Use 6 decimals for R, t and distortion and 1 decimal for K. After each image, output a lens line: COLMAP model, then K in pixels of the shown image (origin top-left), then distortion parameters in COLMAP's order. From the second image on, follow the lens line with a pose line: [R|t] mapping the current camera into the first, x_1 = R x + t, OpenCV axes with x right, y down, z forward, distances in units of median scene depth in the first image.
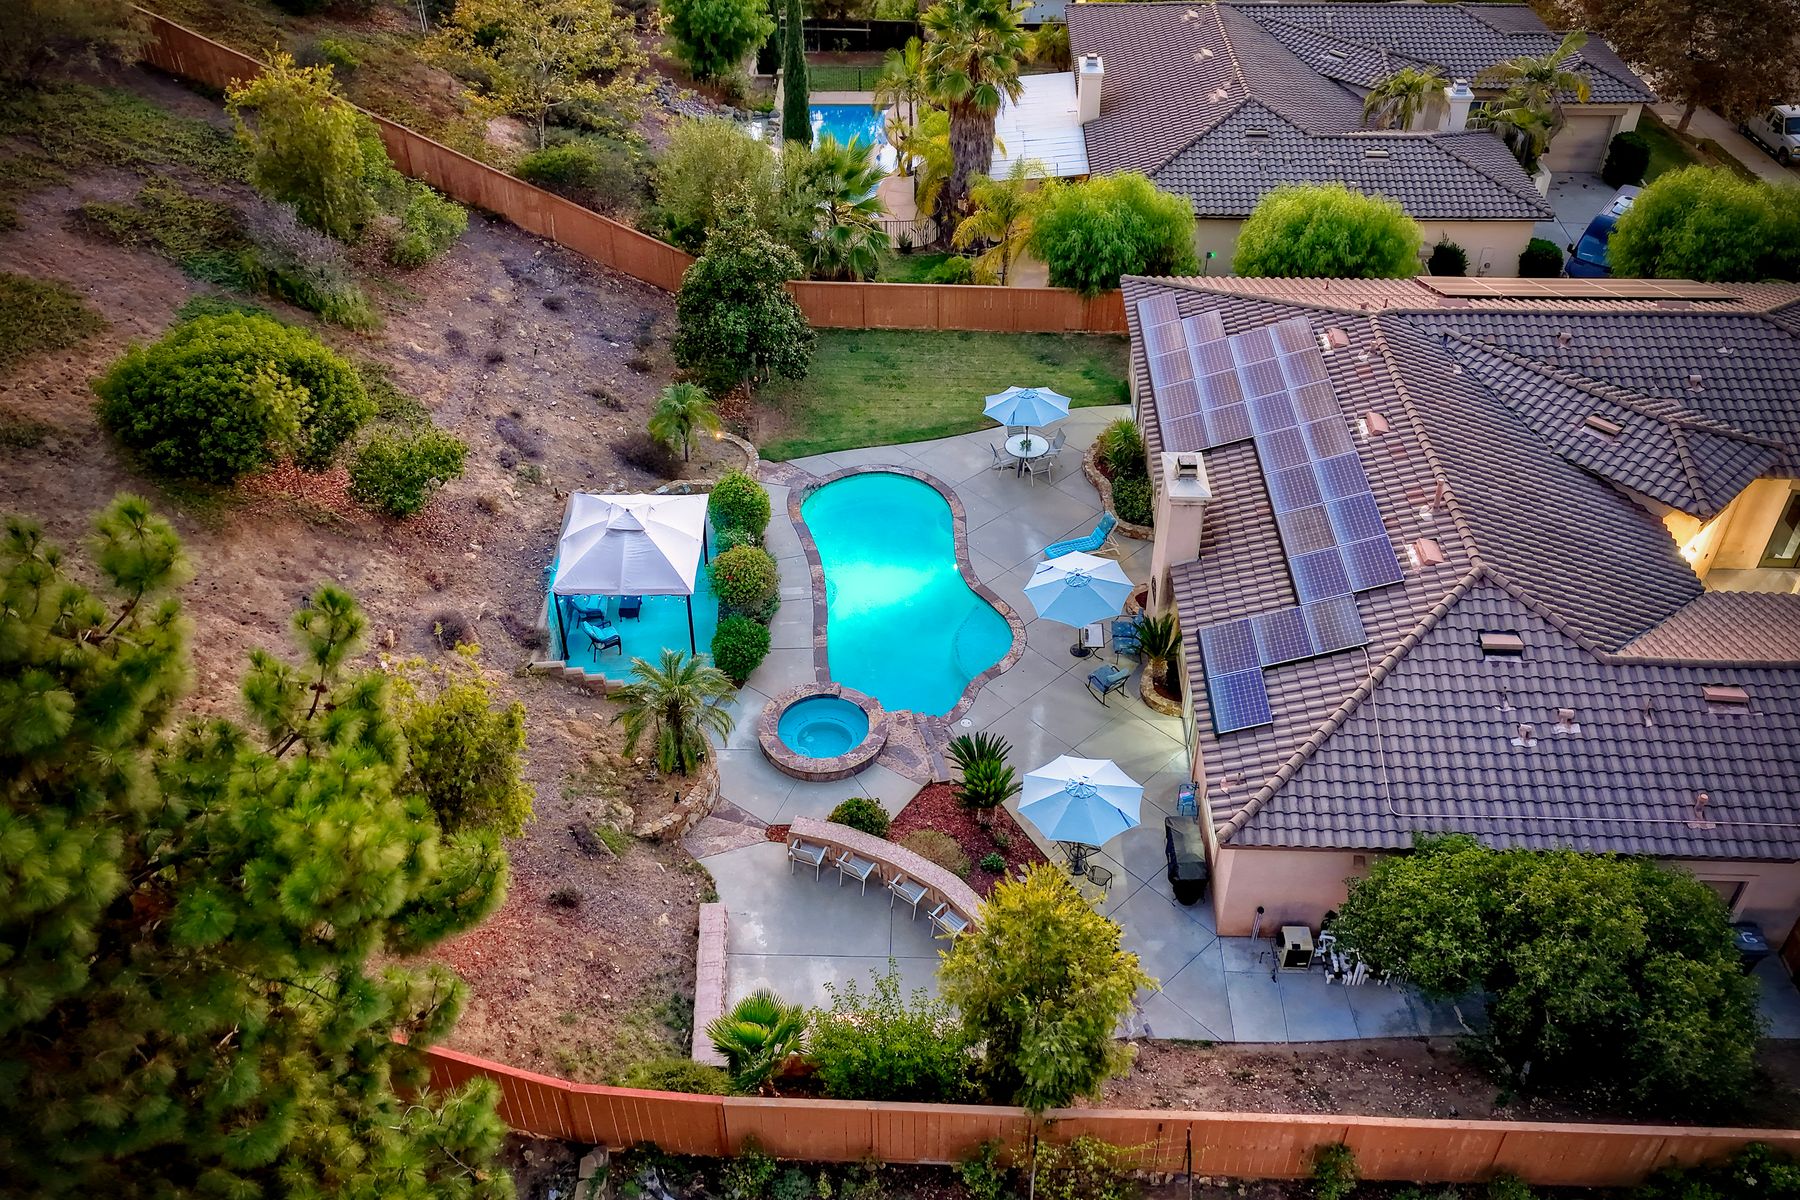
lens RADIAL K [[1498.5, 0, 897.8], [0, 1498.5, 598.3], [0, 0, 1]] dist [-0.013931, 0.038242]
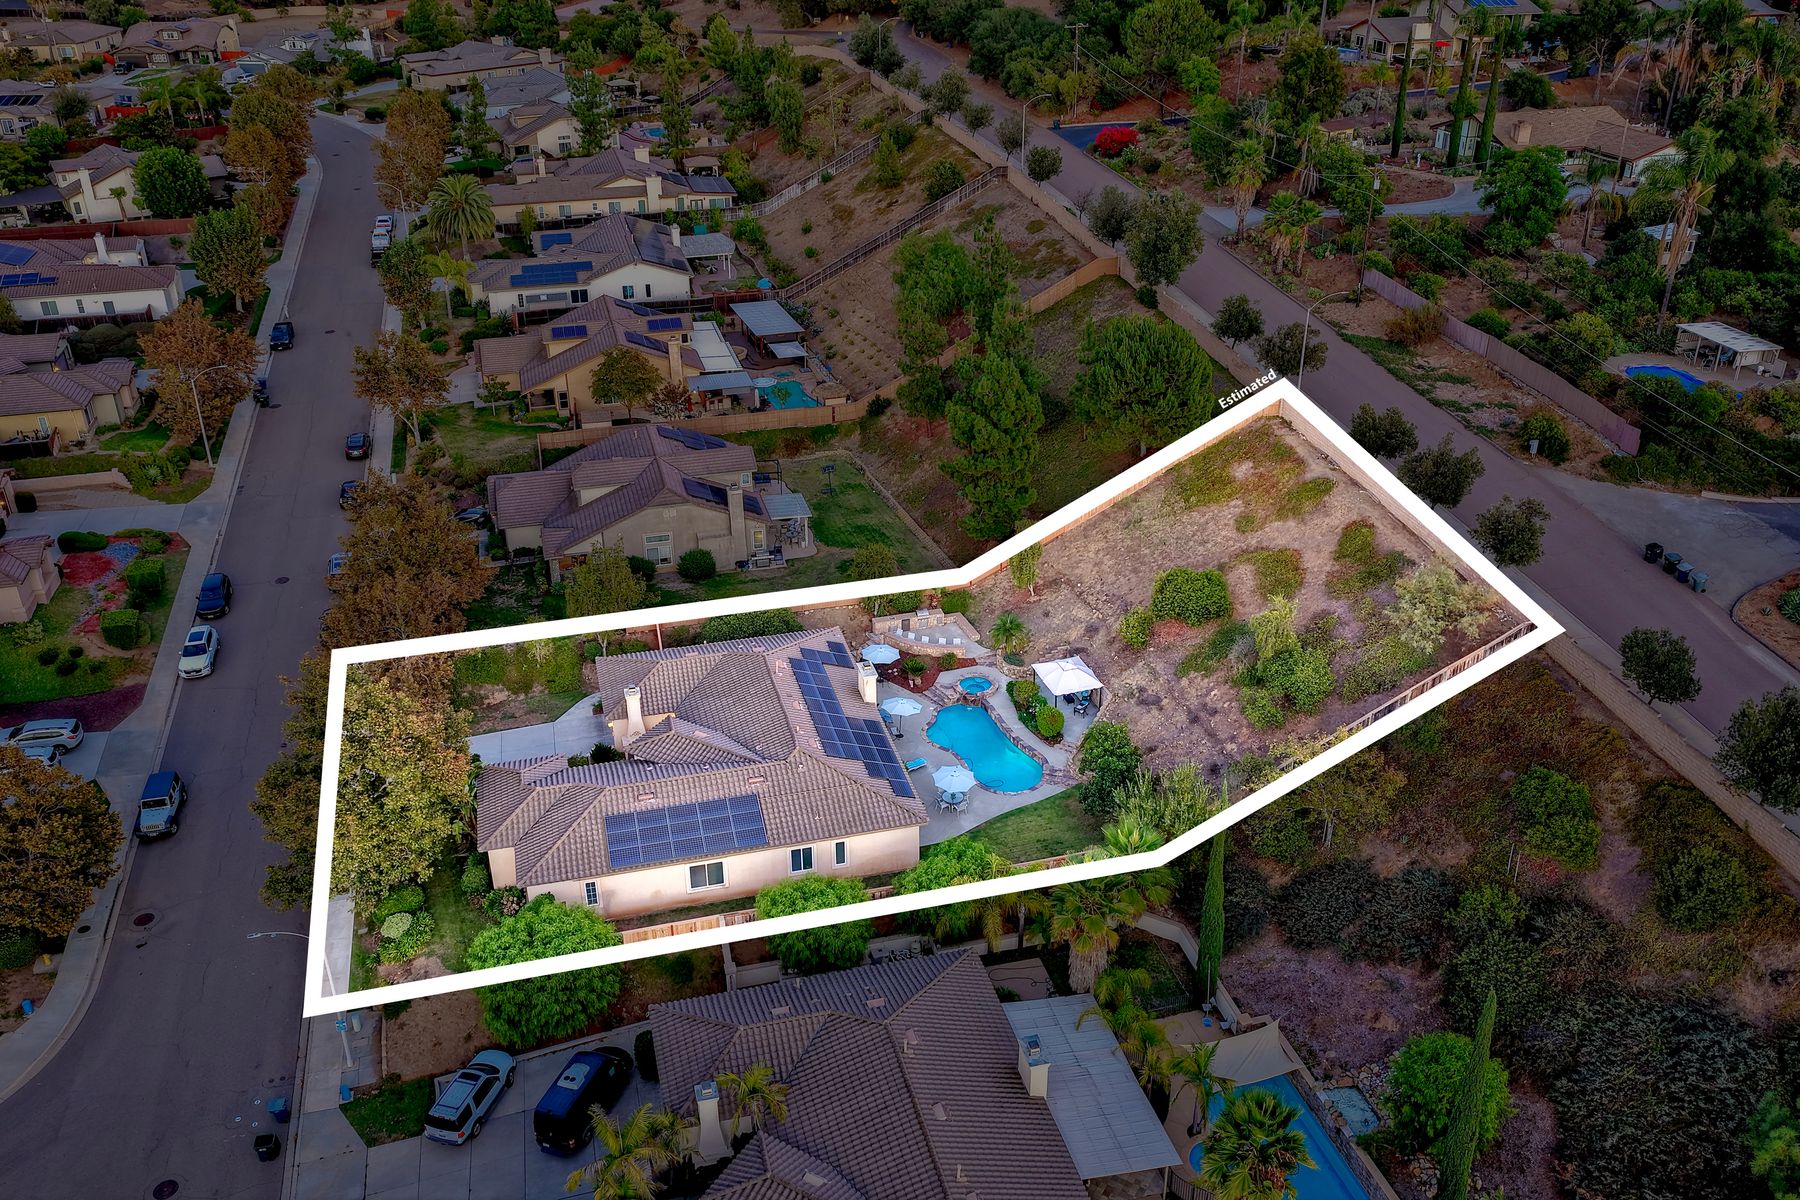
lens RADIAL K [[1498.5, 0, 898.8], [0, 1498.5, 597.6], [0, 0, 1]] dist [-0.013931, 0.038242]
pose [[-0.958355, 0.141150, -0.248260, 0.747677], [-0.170917, 0.412947, 0.894574, -2.420410], [0.228787, 0.899751, -0.371625, 1.800931]]
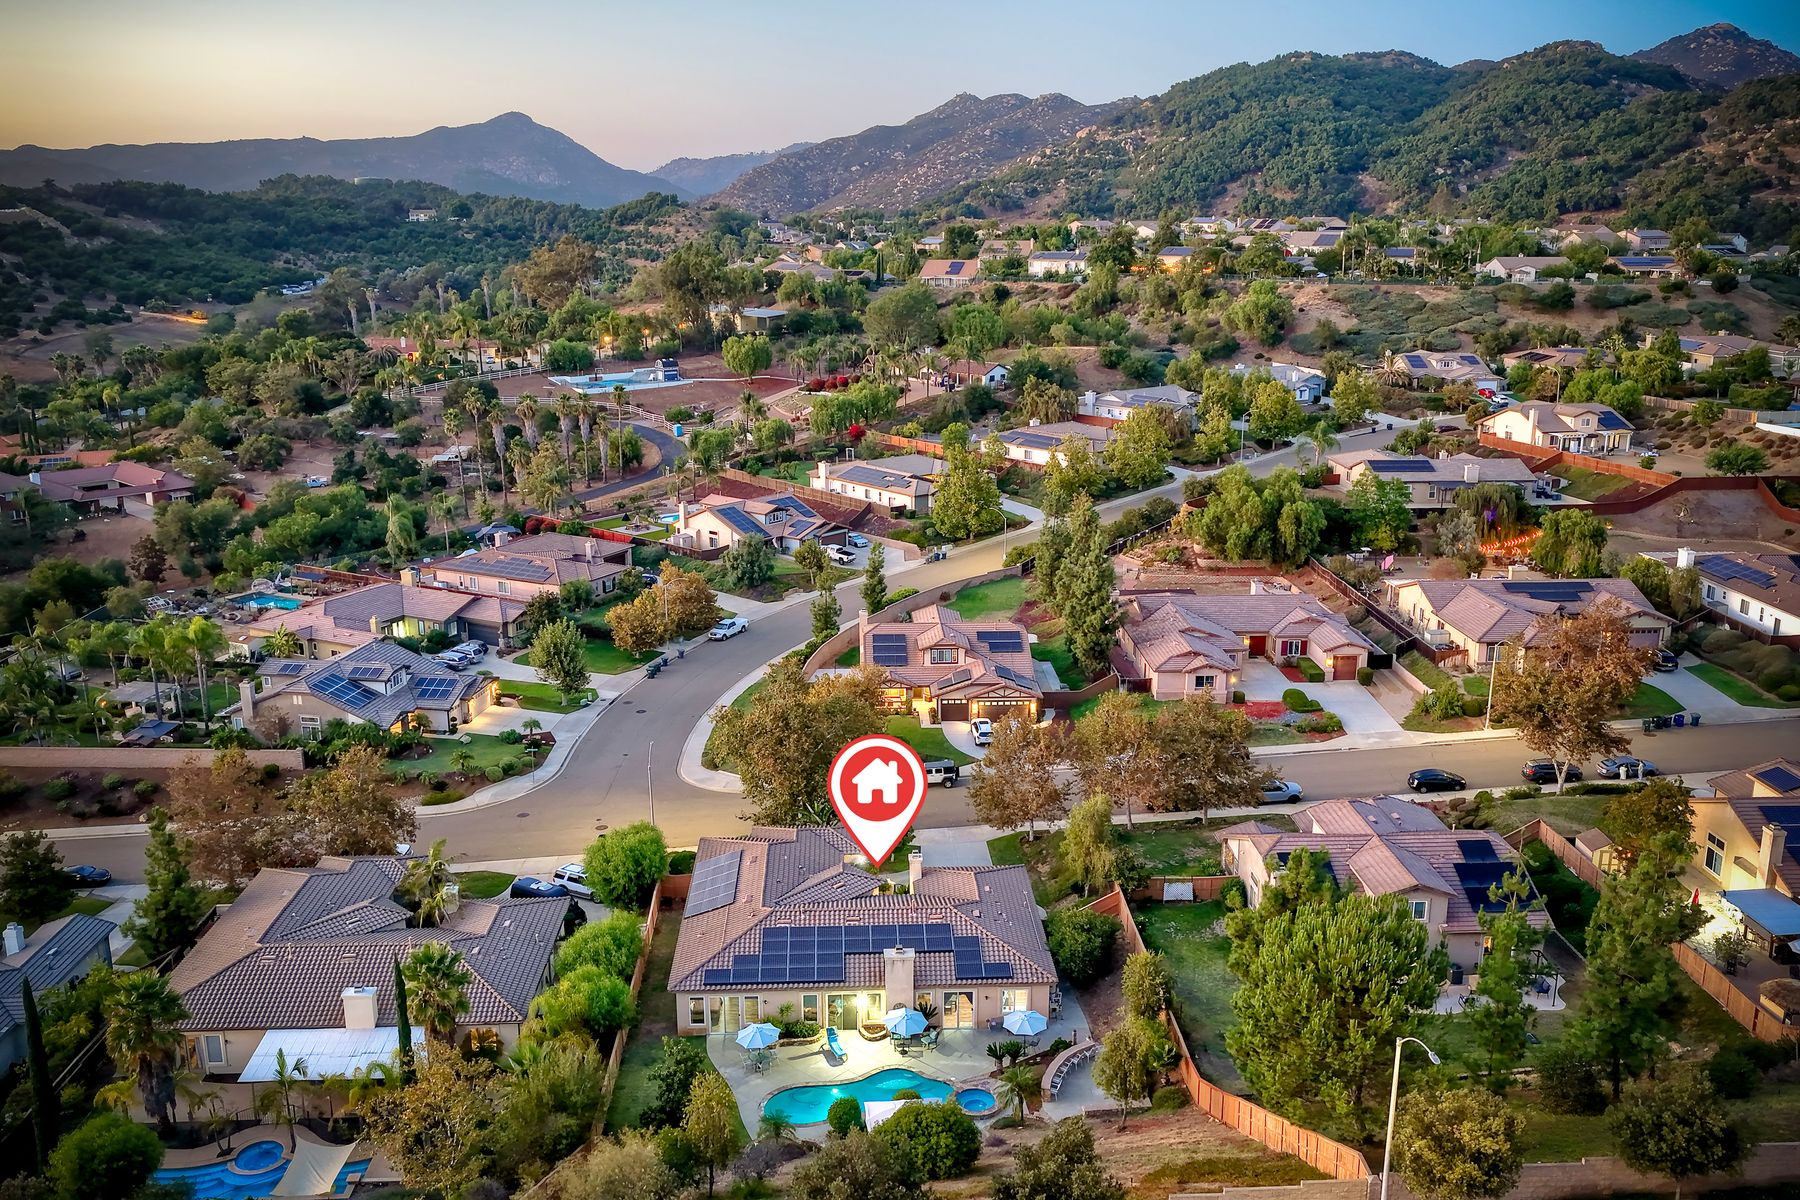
lens RADIAL K [[1498.5, 0, 896.8], [0, 1498.5, 590.0], [0, 0, 1]] dist [-0.013931, 0.038242]
pose [[-0.075730, -0.237859, 0.968343, -2.033089], [0.631718, 0.739931, 0.231157, -1.079139], [-0.771490, 0.629226, 0.094225, 0.352433]]
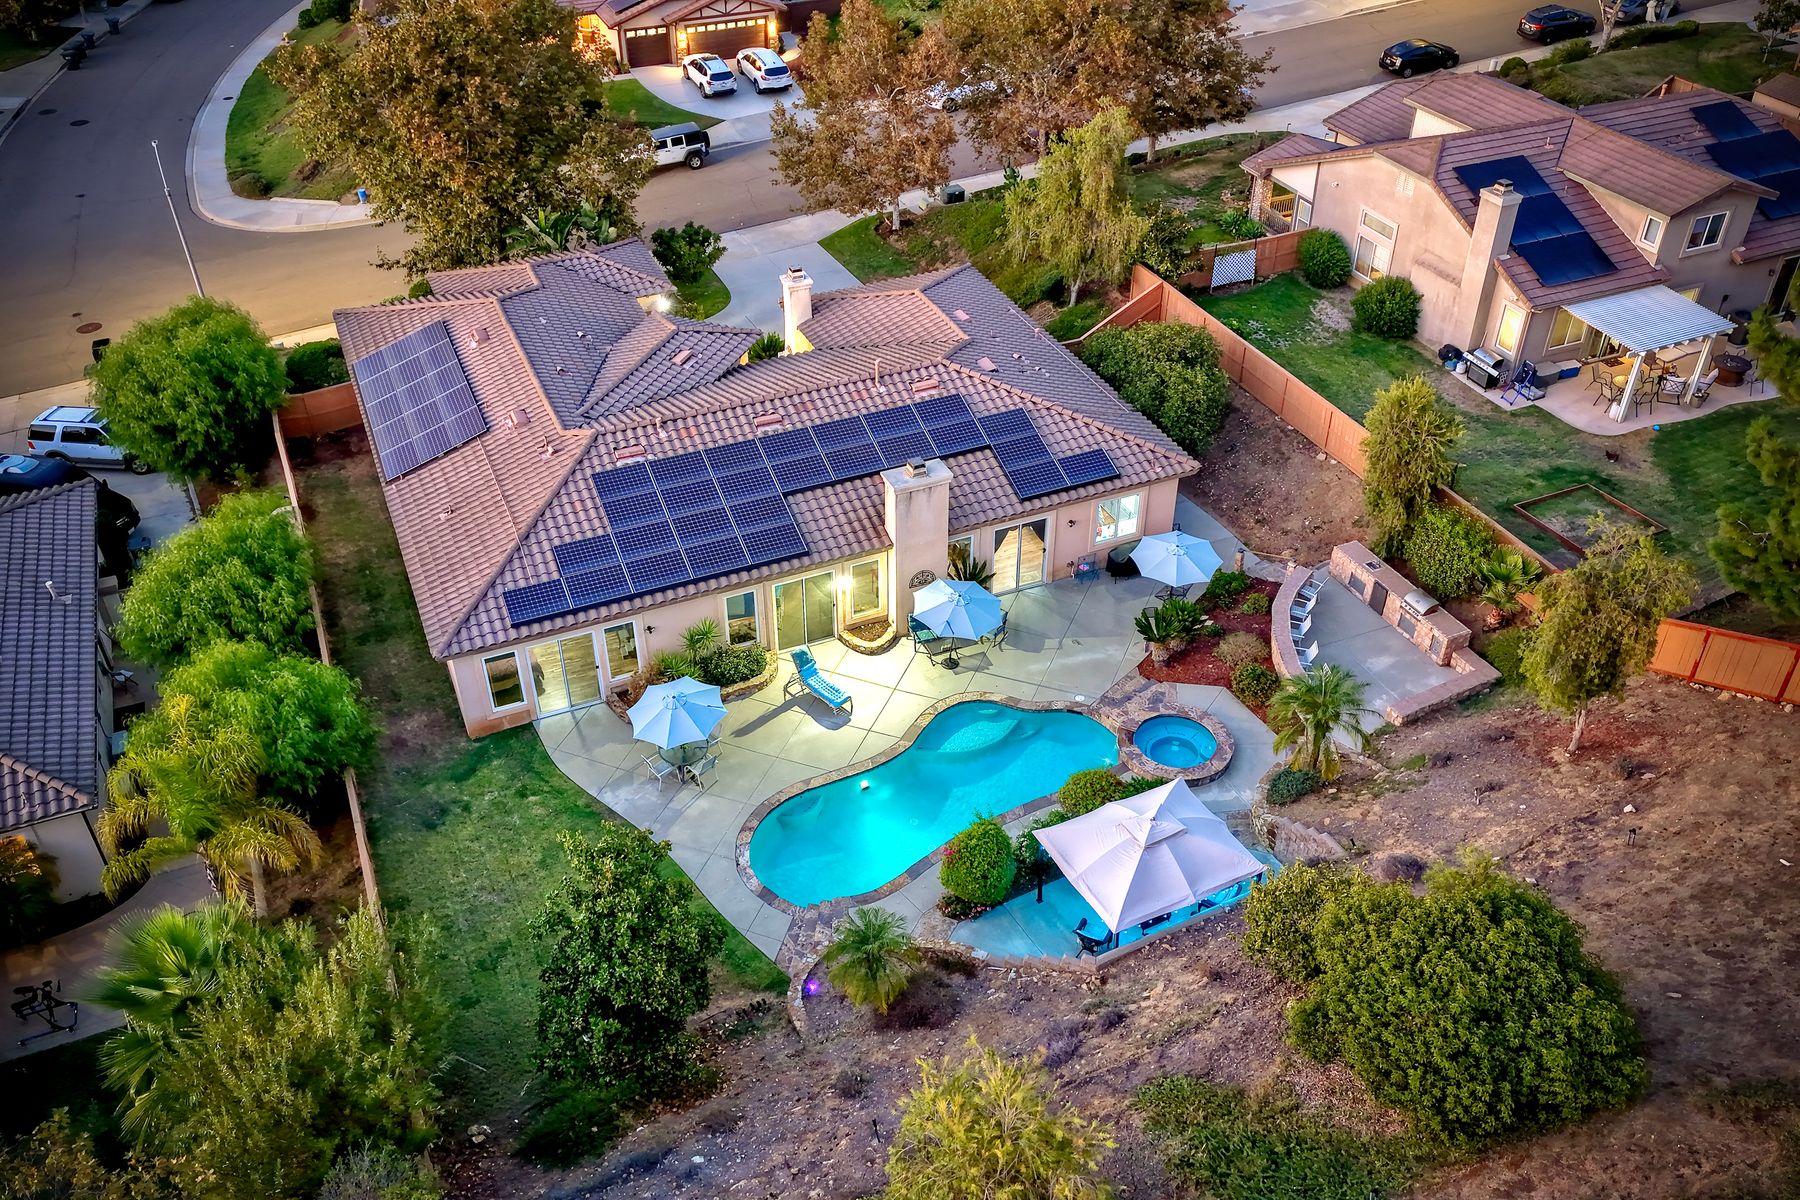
lens RADIAL K [[1498.5, 0, 903.1], [0, 1498.5, 589.6], [0, 0, 1]] dist [-0.013931, 0.038242]
pose [[-0.433829, -0.524588, 0.732530, -0.702717], [0.573524, 0.466251, 0.673558, -0.818413], [-0.694883, 0.712333, 0.098591, 0.906618]]
